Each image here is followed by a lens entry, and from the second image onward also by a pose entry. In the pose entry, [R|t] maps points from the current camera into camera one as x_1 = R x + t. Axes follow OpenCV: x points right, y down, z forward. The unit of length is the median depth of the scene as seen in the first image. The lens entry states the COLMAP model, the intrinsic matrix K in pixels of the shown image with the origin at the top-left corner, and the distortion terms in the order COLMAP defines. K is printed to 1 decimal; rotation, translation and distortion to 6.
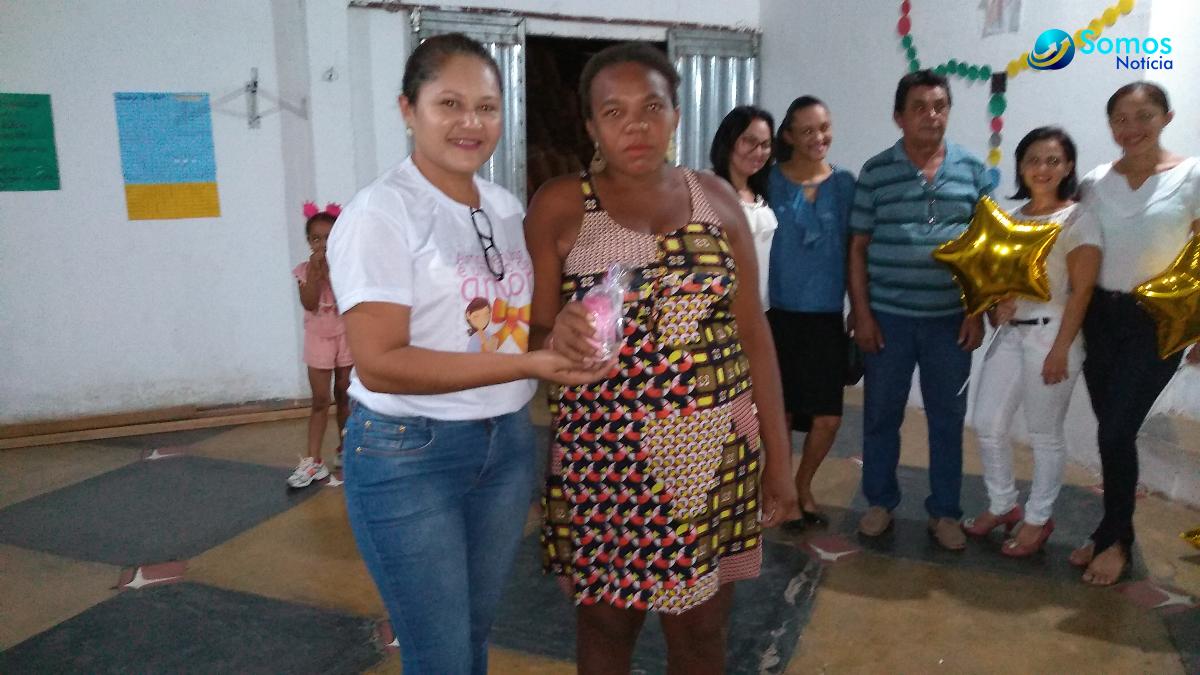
lens RADIAL K [[933.3, 0, 605.1], [0, 933.3, 337.6], [0, 0, 1]] dist [0.050785, -0.094985]
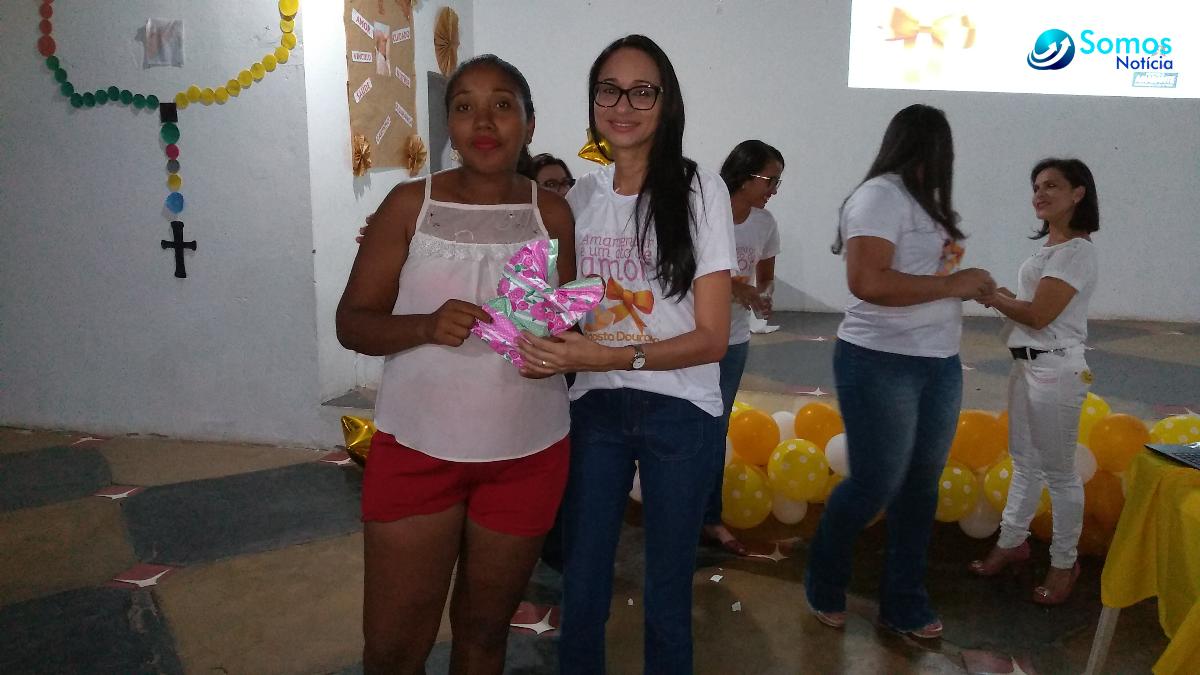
lens RADIAL K [[936.0, 0, 604.6], [0, 936.0, 338.7], [0, 0, 1]] dist [0.044061, -0.088158]
pose [[0.576559, -0.129575, 0.806716, -0.187240], [0.150578, 0.987284, 0.050960, 0.000885], [-0.803060, 0.092093, 0.588739, 0.002923]]
